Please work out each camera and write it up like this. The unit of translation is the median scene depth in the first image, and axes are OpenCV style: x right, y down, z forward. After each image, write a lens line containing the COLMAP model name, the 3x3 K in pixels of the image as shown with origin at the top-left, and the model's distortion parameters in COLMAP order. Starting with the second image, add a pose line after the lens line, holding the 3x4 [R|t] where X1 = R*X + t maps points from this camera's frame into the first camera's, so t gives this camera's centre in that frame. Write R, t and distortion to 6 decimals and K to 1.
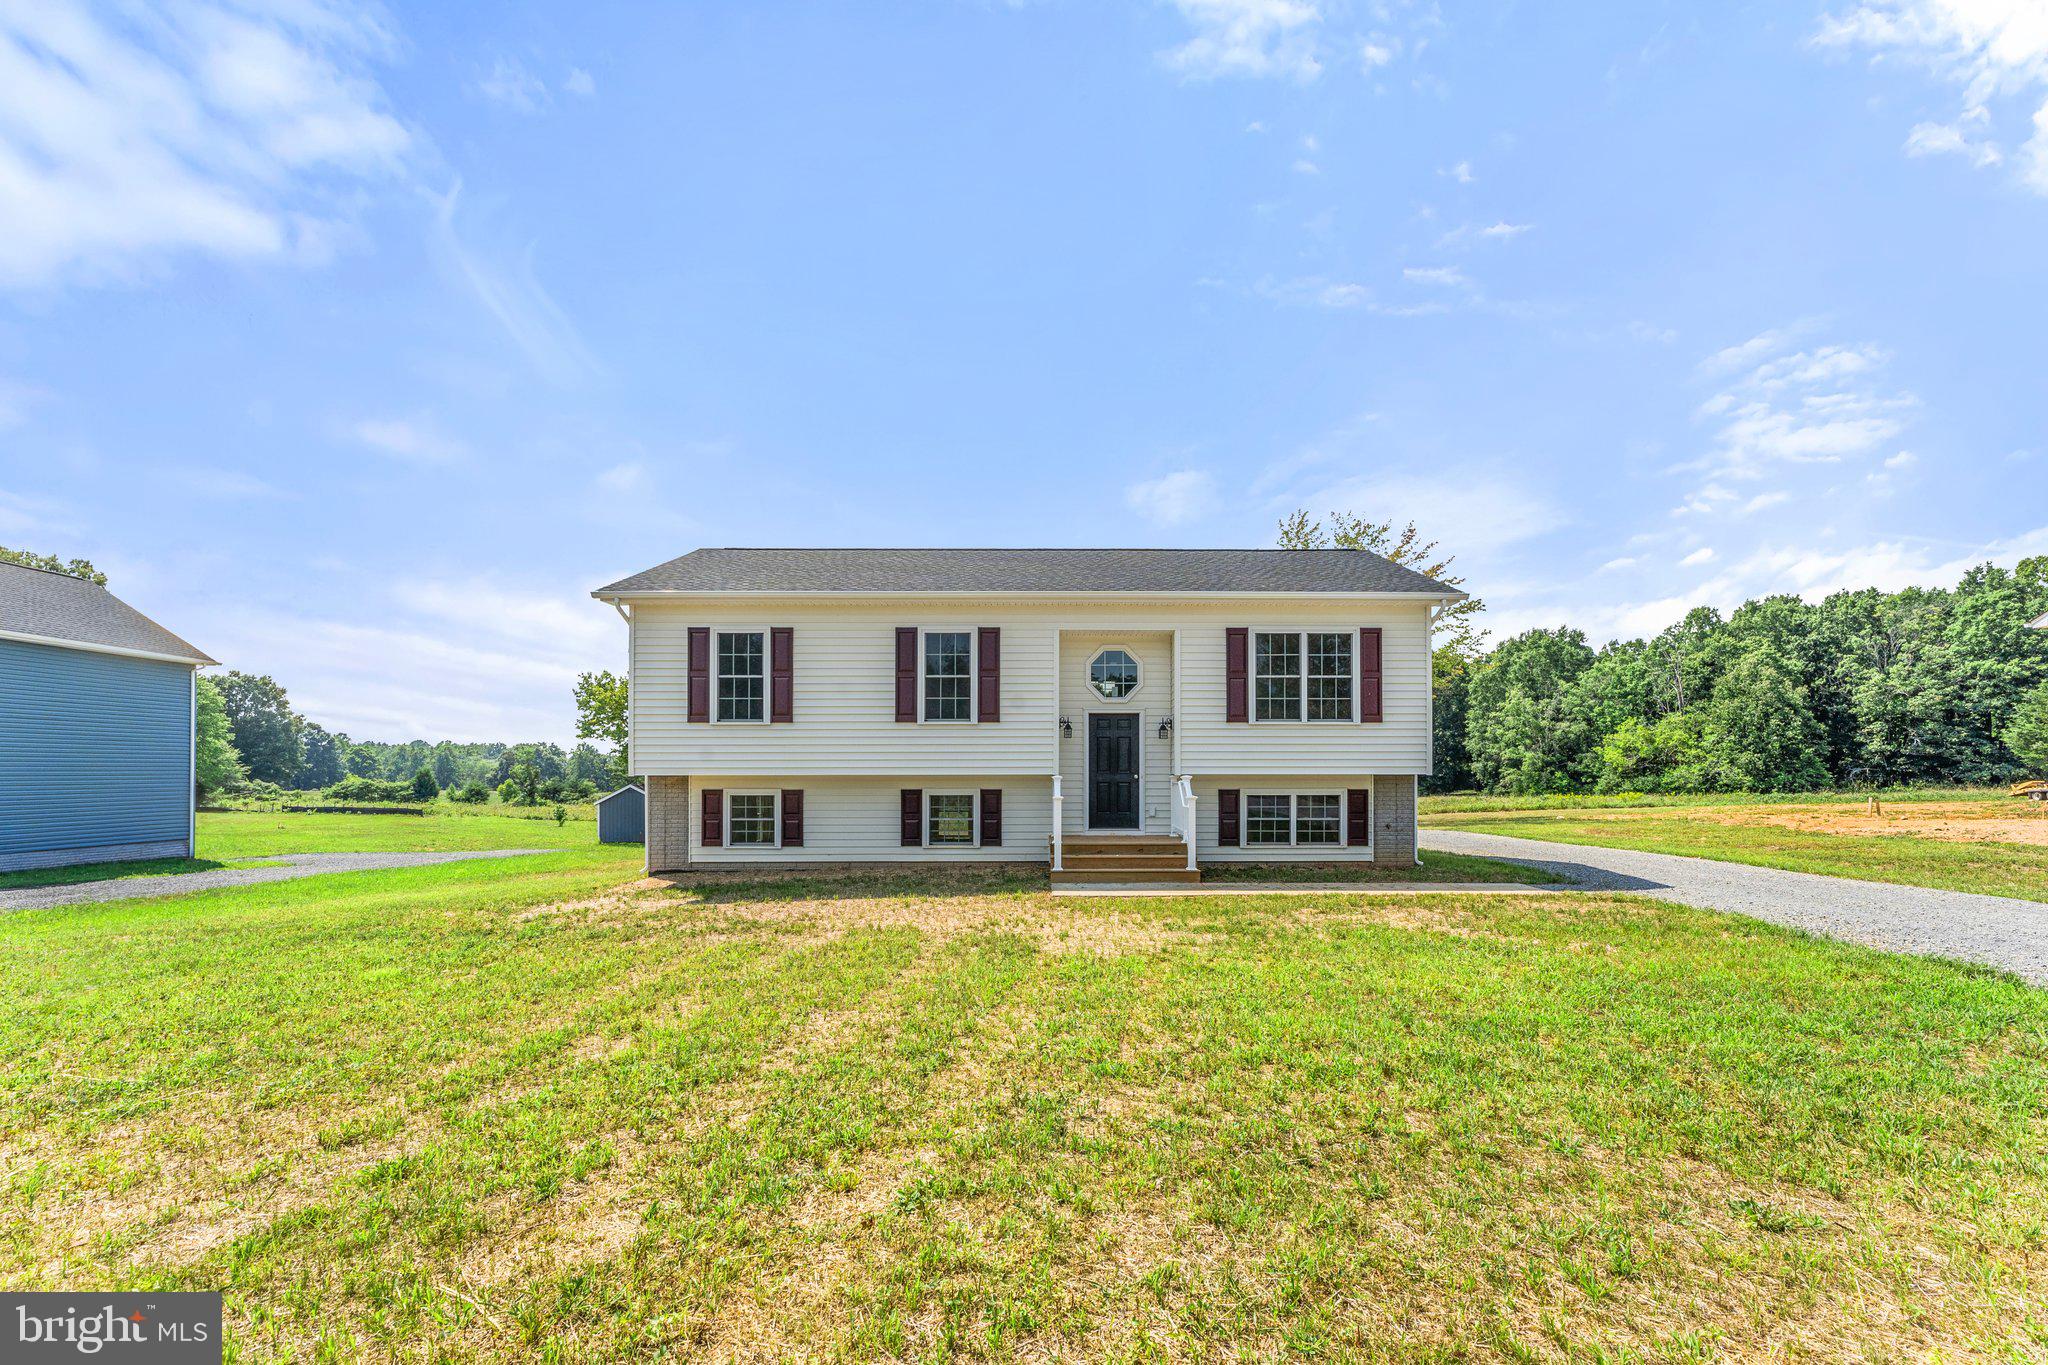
lens RADIAL K [[839.7, 0, 1079.6], [0, 839.7, 737.1], [0, 0, 1]] dist [-0.001767, -0.000685]
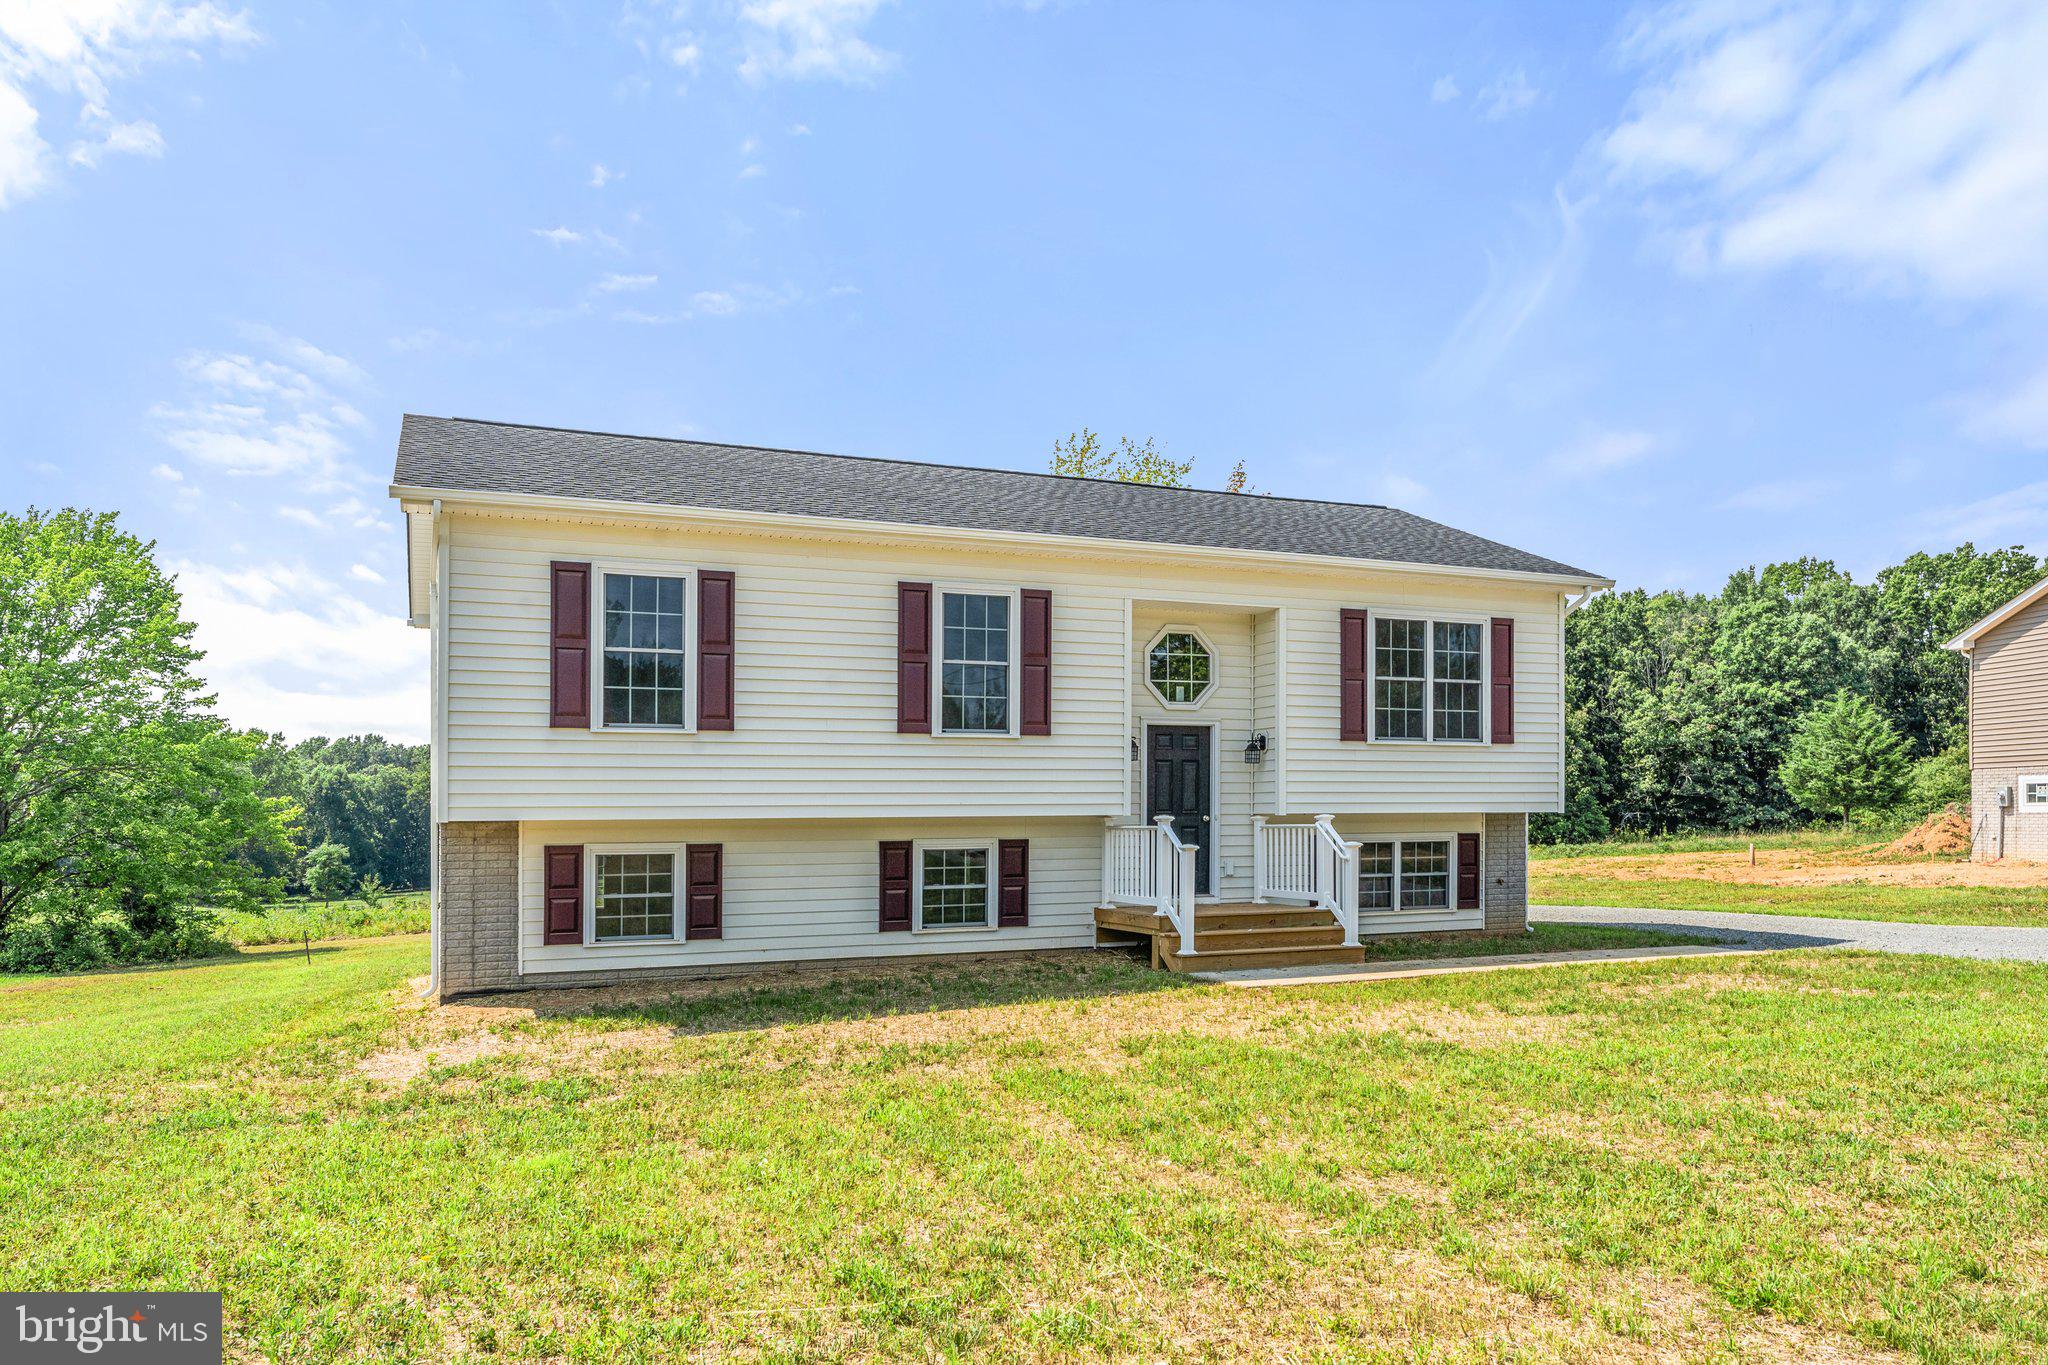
lens RADIAL K [[1344.8, 0, 1034.7], [0, 1344.8, 778.2], [0, 0, 1]] dist [-0.003674, -0.002893]
pose [[0.931934, 0.004161, 0.362603, -0.468030], [-0.006413, 0.999967, 0.005007, 0.009838], [-0.362571, -0.006992, 0.931930, 0.027814]]
